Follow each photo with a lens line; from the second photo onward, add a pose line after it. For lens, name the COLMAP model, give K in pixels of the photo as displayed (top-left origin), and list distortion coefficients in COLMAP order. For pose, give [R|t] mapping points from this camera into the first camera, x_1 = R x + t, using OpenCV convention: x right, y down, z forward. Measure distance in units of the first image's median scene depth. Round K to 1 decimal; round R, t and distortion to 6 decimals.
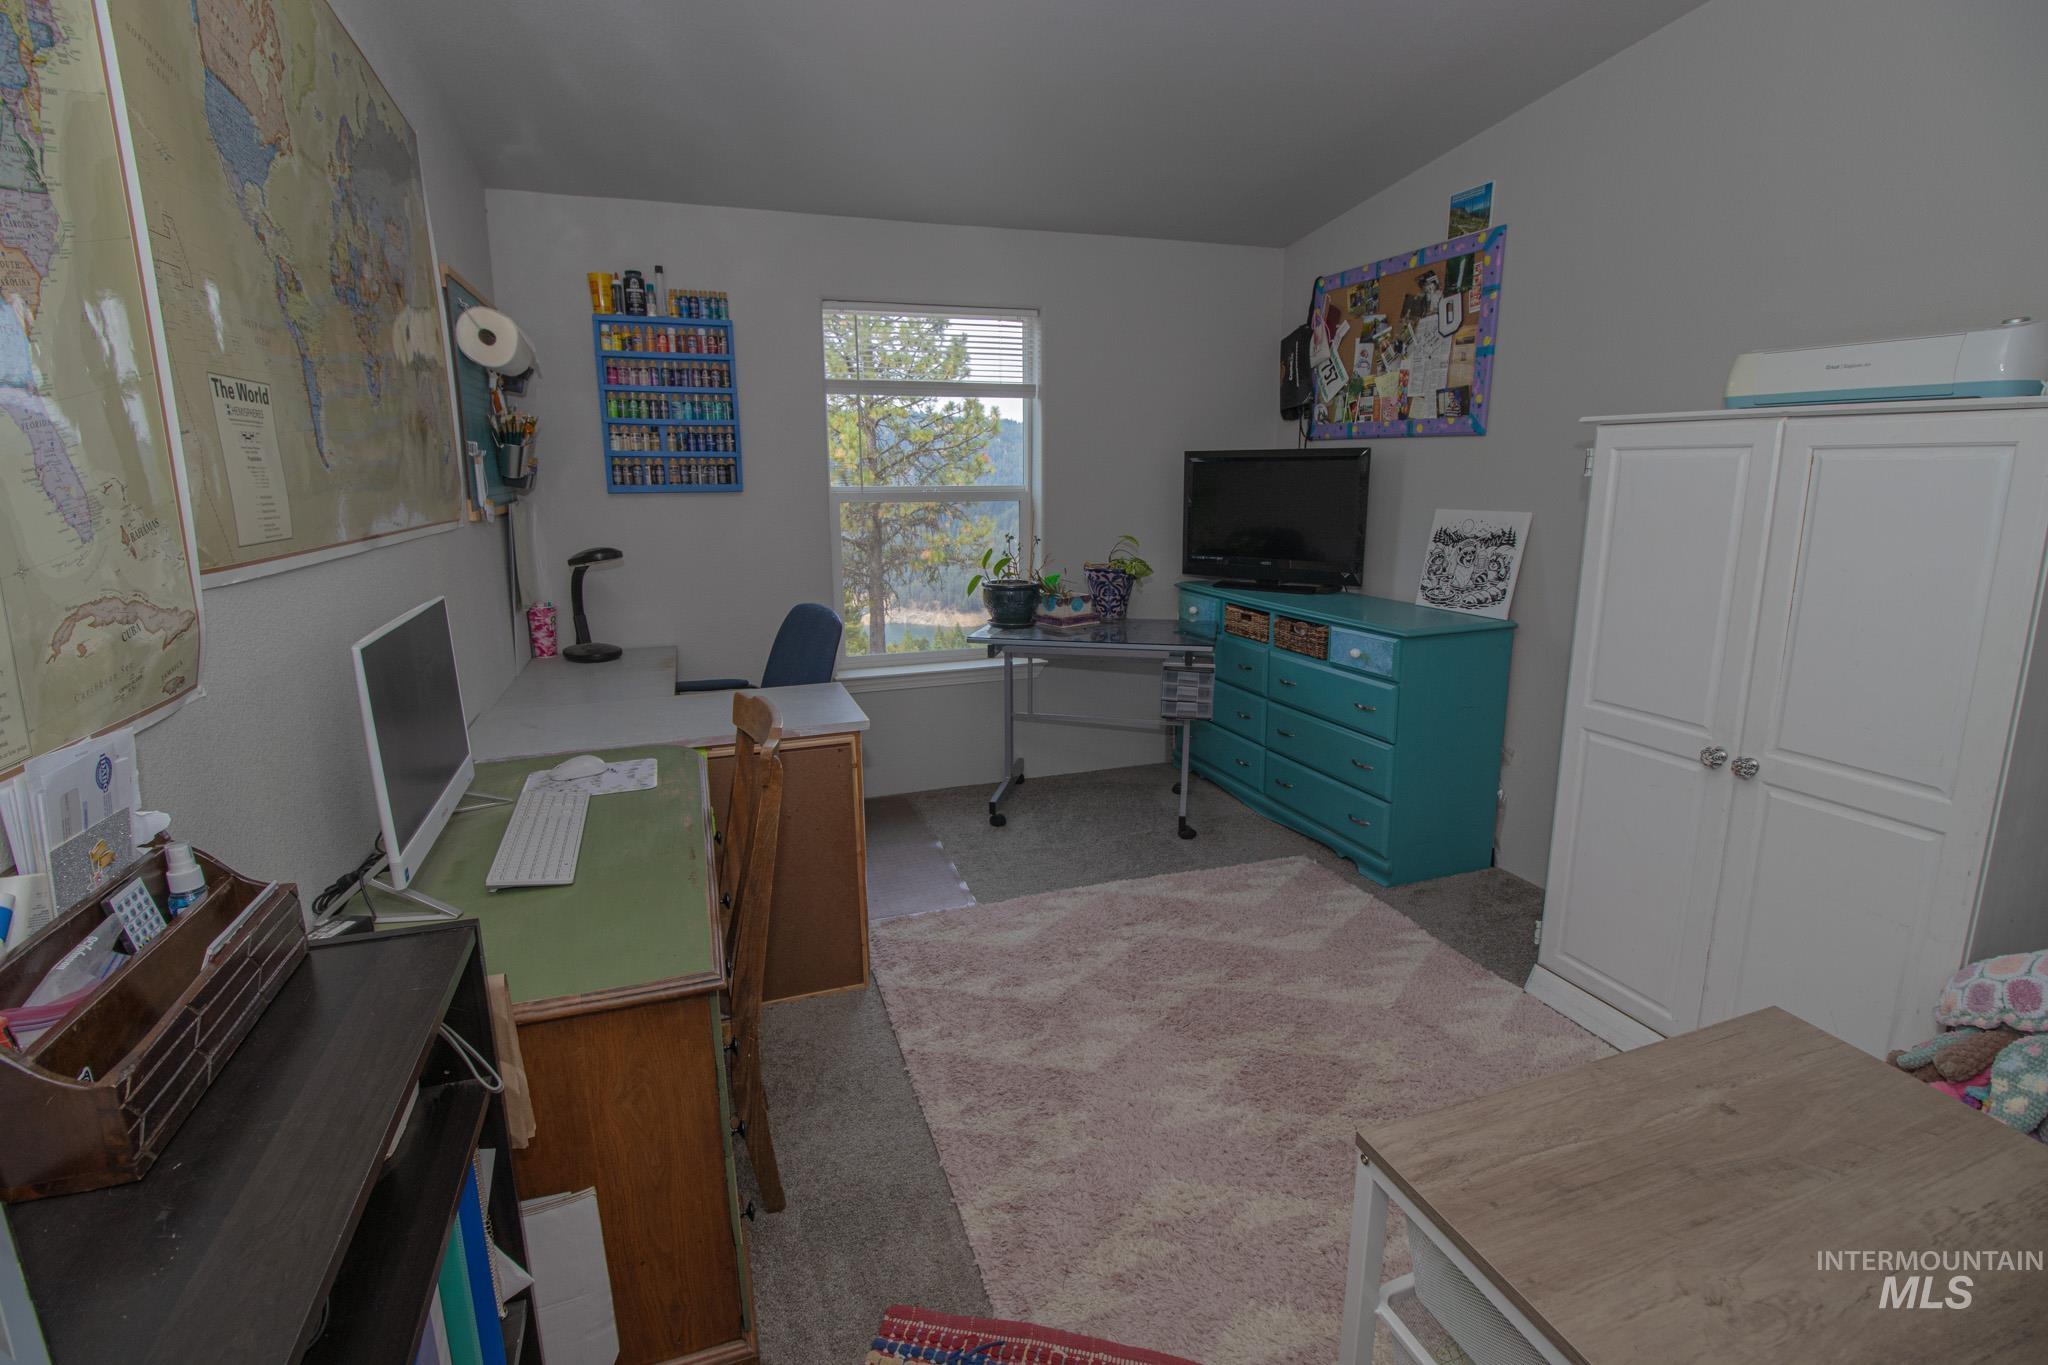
lens RADIAL K [[949.6, 0, 1013.3], [0, 949.6, 677.5], [0, 0, 1]] dist [-0.001966, -0.012248]
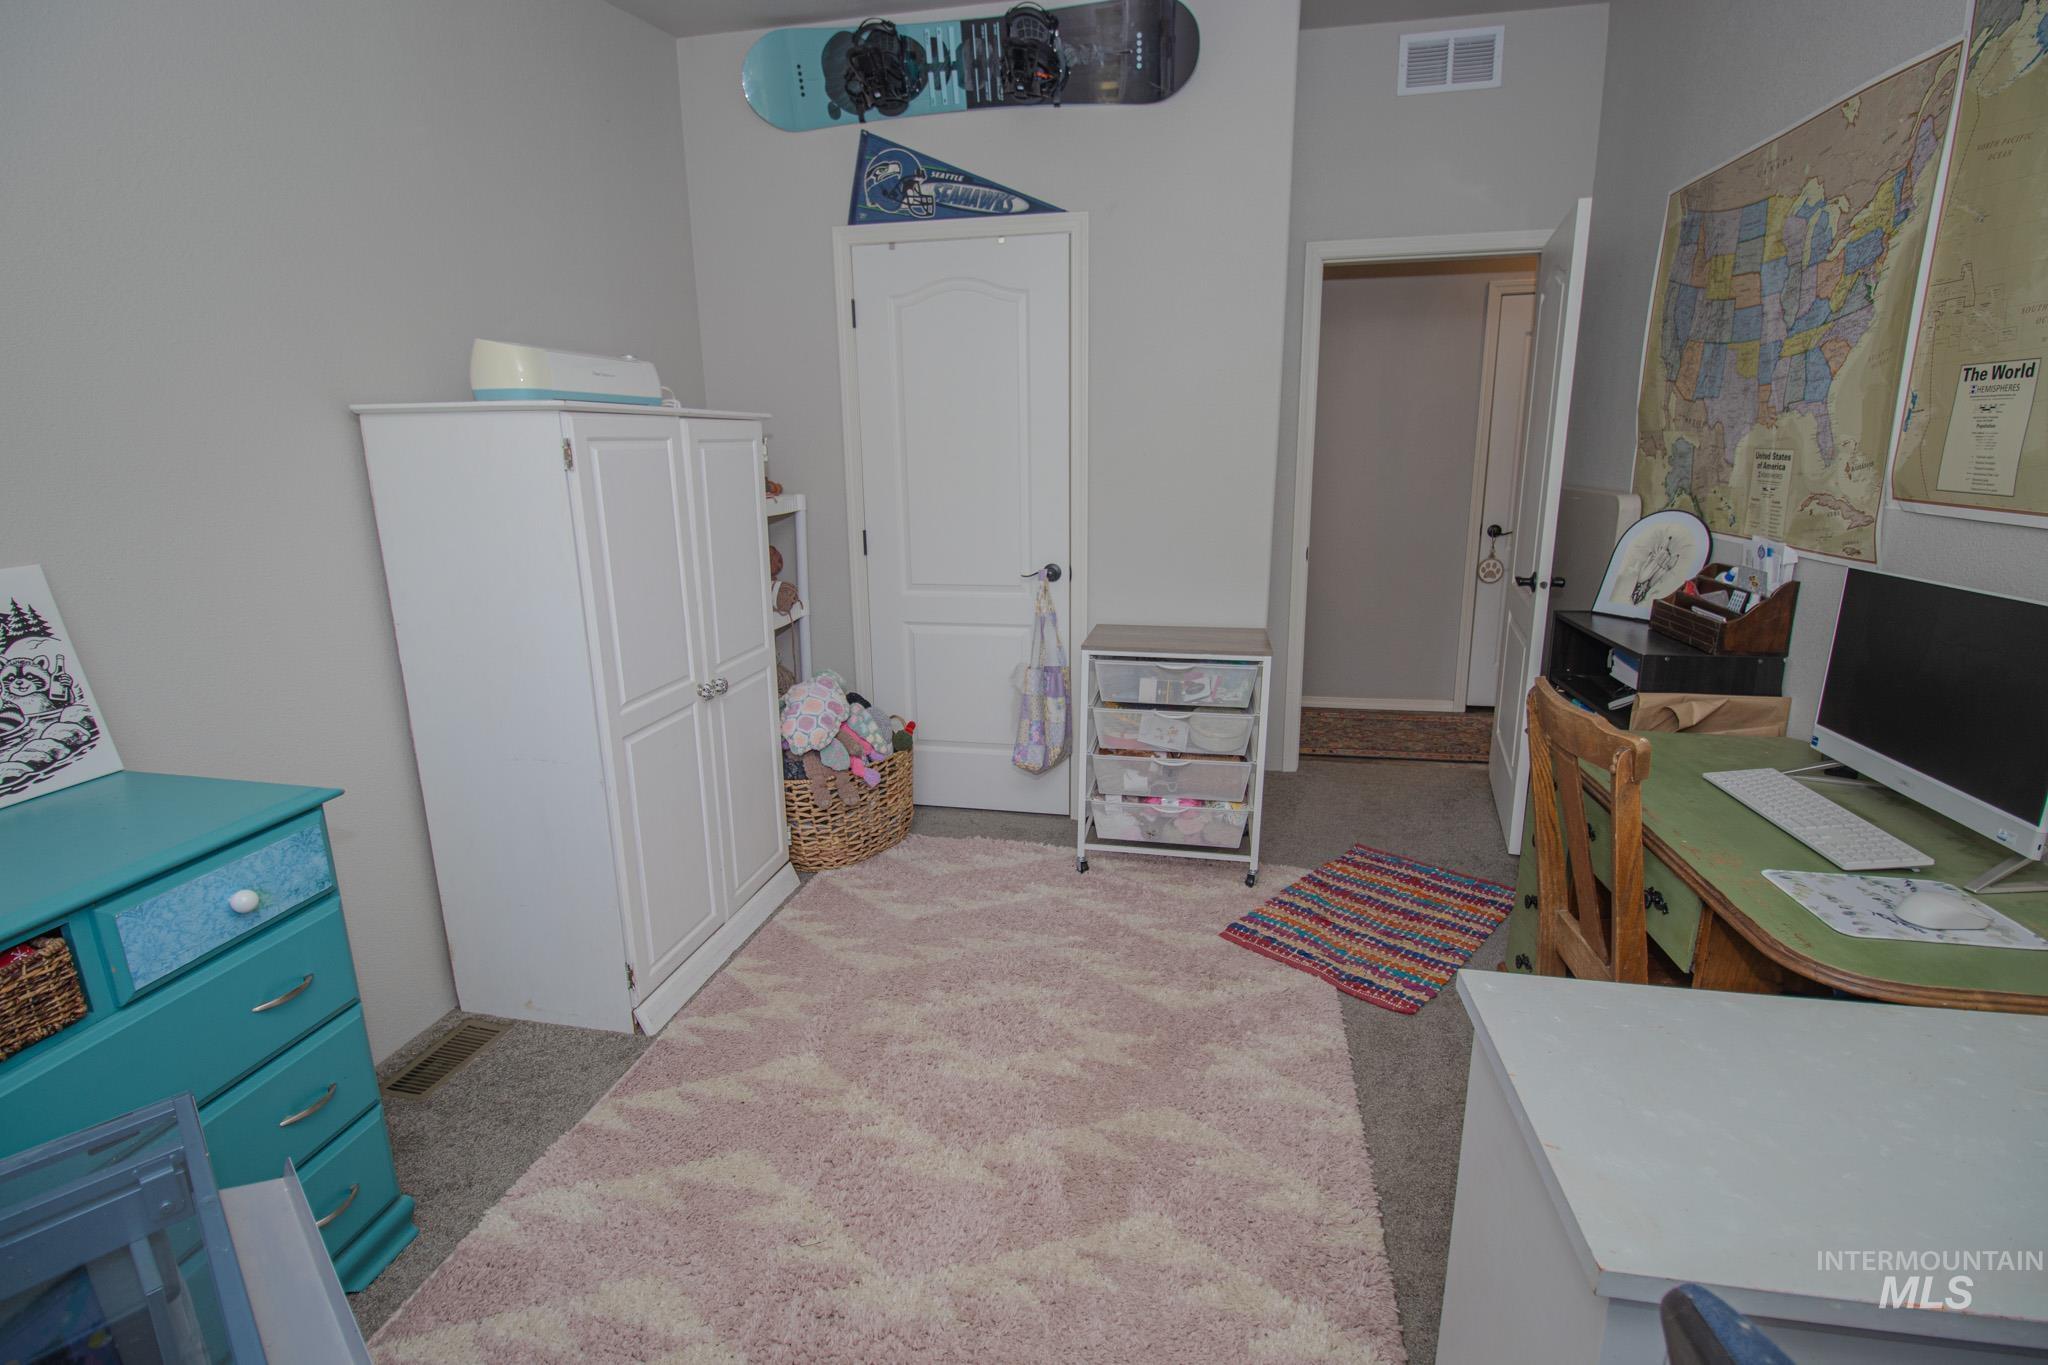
lens RADIAL K [[949.6, 0, 1013.3], [0, 949.6, 677.5], [0, 0, 1]] dist [-0.001966, -0.012248]
pose [[-0.857333, -0.102467, 0.504461, -0.150590], [0.131362, 0.903992, 0.406870, -0.254855], [-0.497719, 0.415090, -0.761561, 1.151533]]
